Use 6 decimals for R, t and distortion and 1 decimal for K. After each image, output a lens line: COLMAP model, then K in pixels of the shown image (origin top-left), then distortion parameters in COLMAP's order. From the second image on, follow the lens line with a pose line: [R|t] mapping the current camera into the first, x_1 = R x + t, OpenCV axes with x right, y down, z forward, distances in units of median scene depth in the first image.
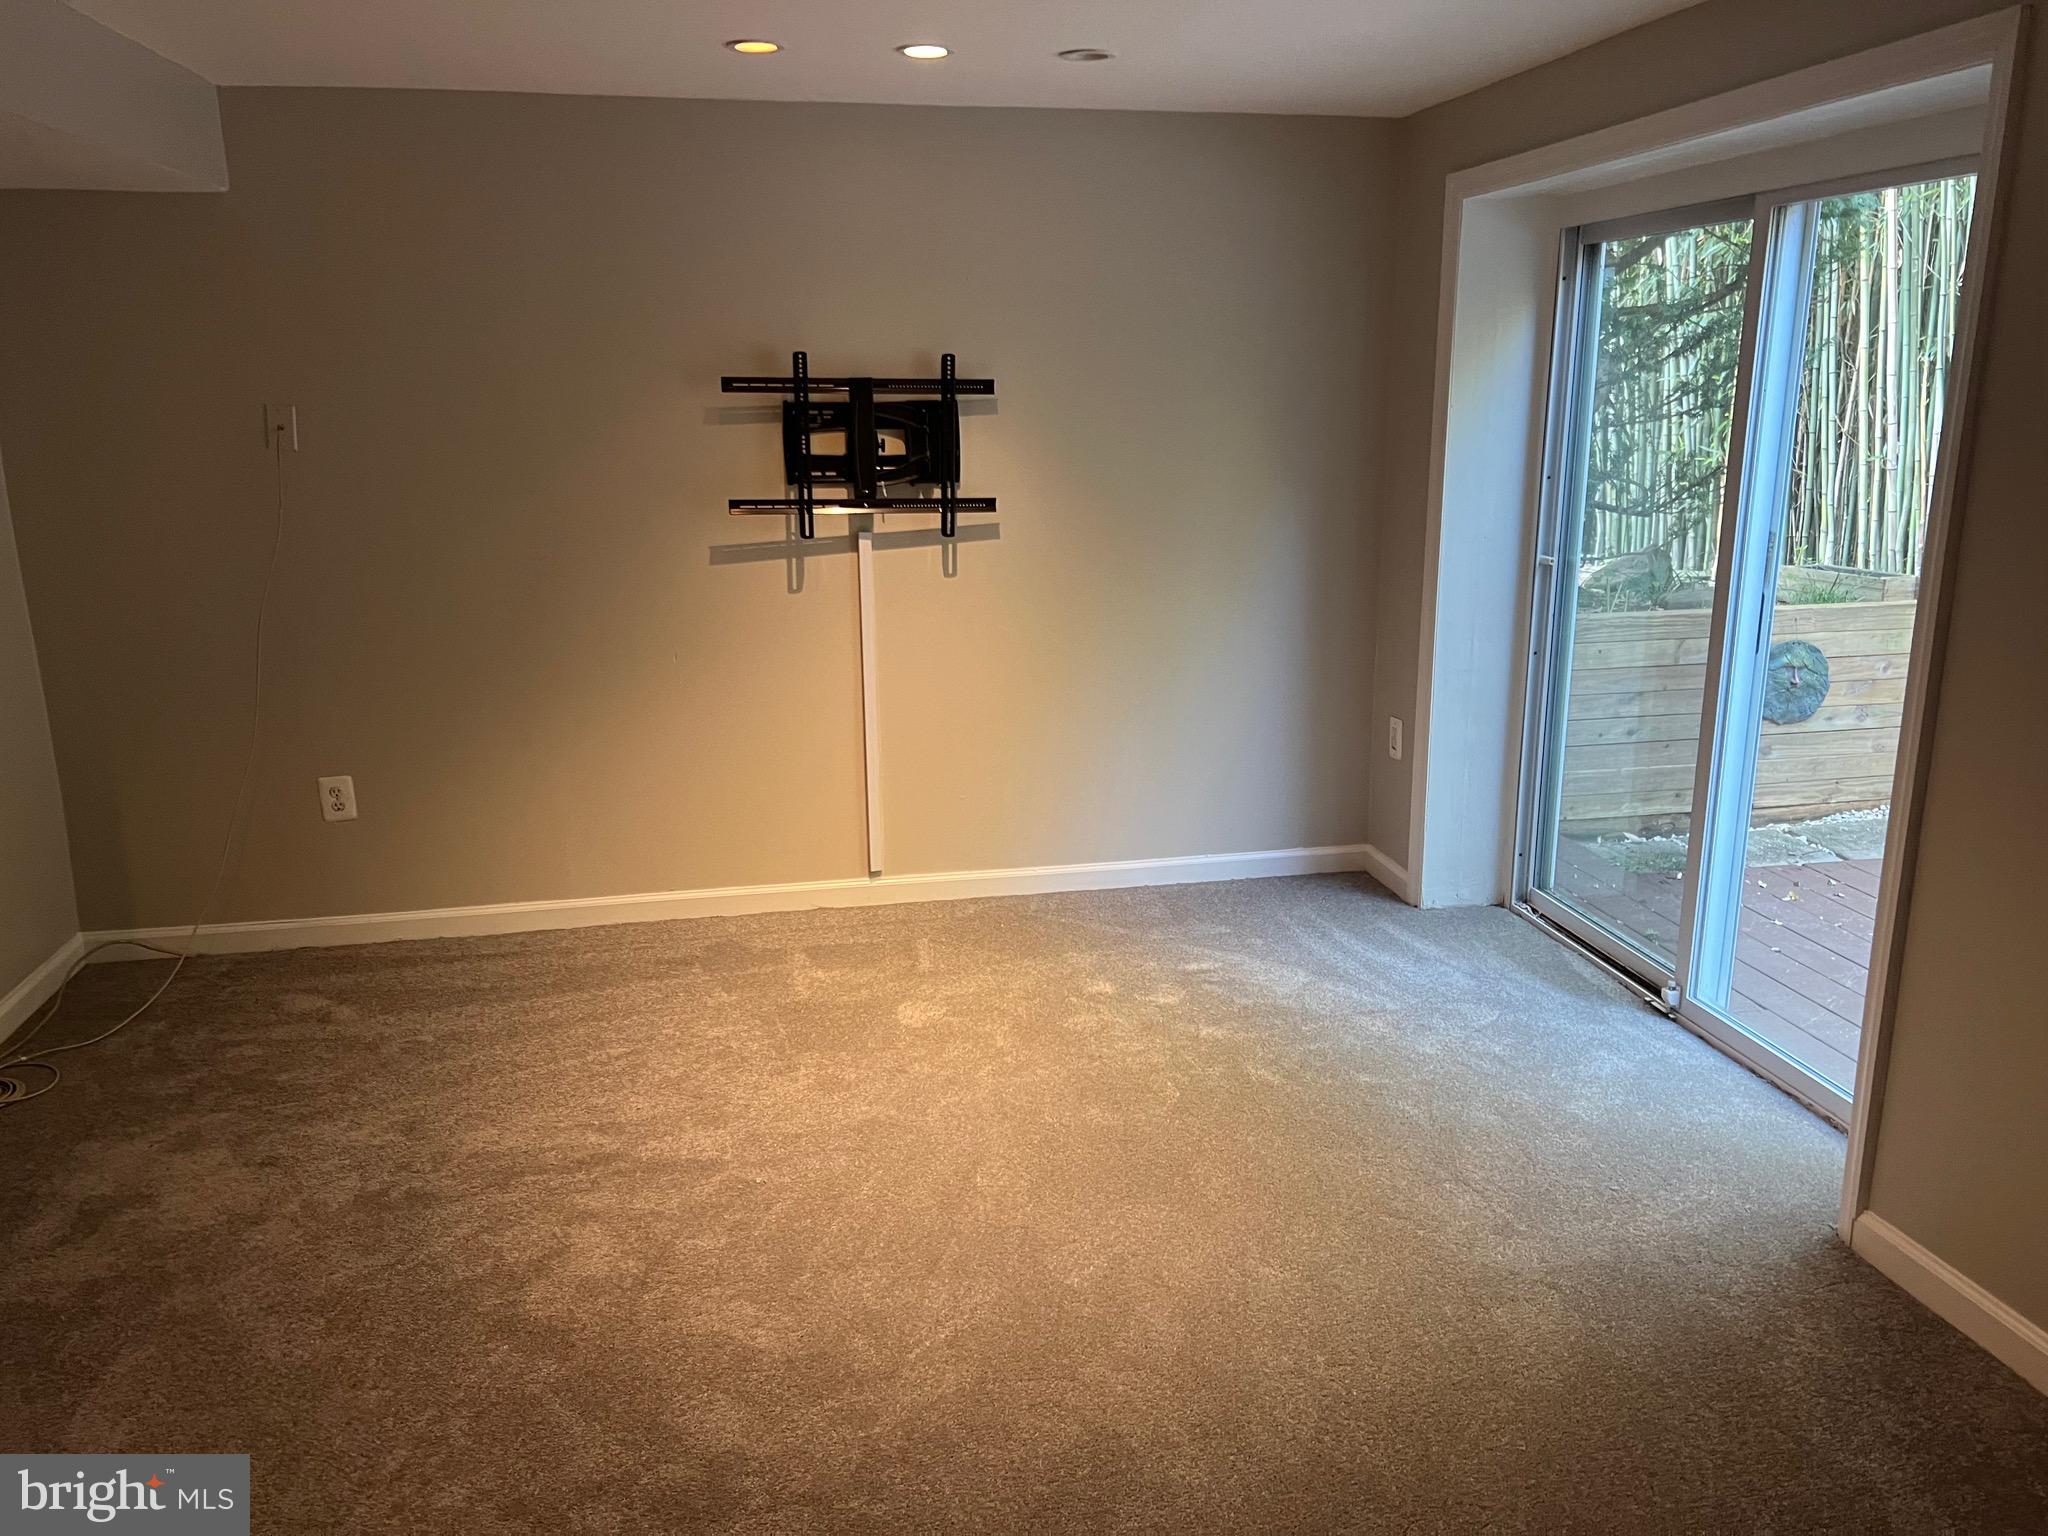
lens RADIAL K [[1495.4, 0, 1025.2], [0, 1495.4, 818.8], [0, 0, 1]] dist [0.003480, -0.000428]
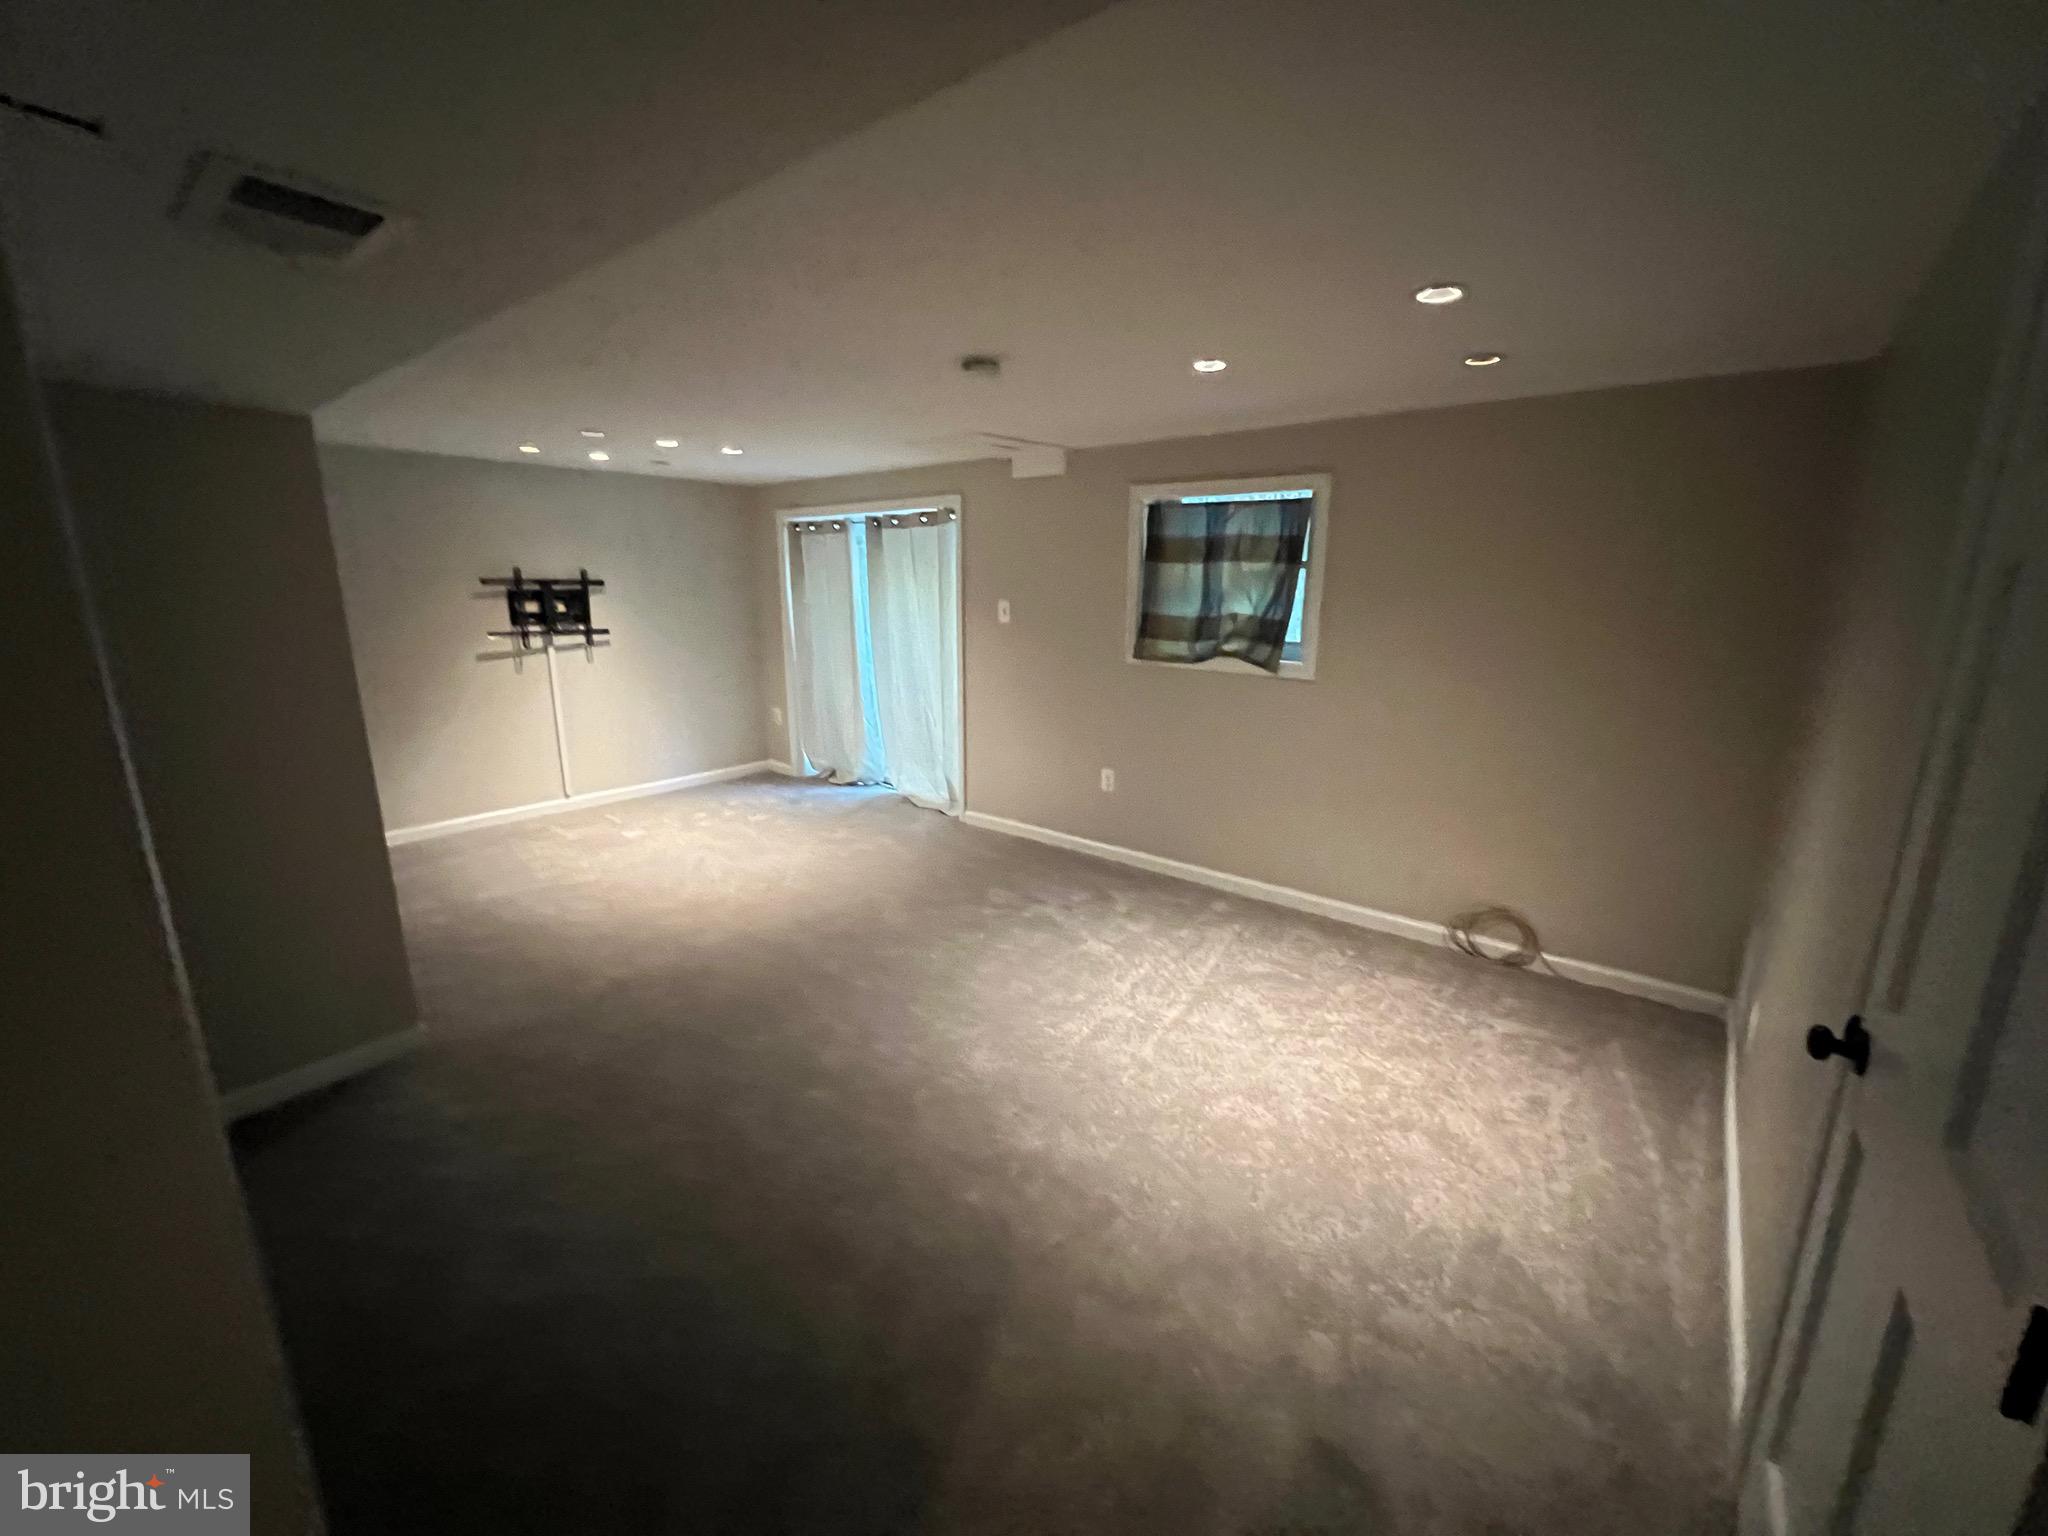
lens RADIAL K [[819.9, 0, 1026.0], [0, 819.9, 767.2], [0, 0, 1]] dist [-0.002247, 0.000317]
pose [[0.782070, -0.129651, 0.609555, -0.332707], [0.156863, 0.987581, 0.008799, 0.098796], [-0.603126, 0.088735, 0.792695, -0.428639]]
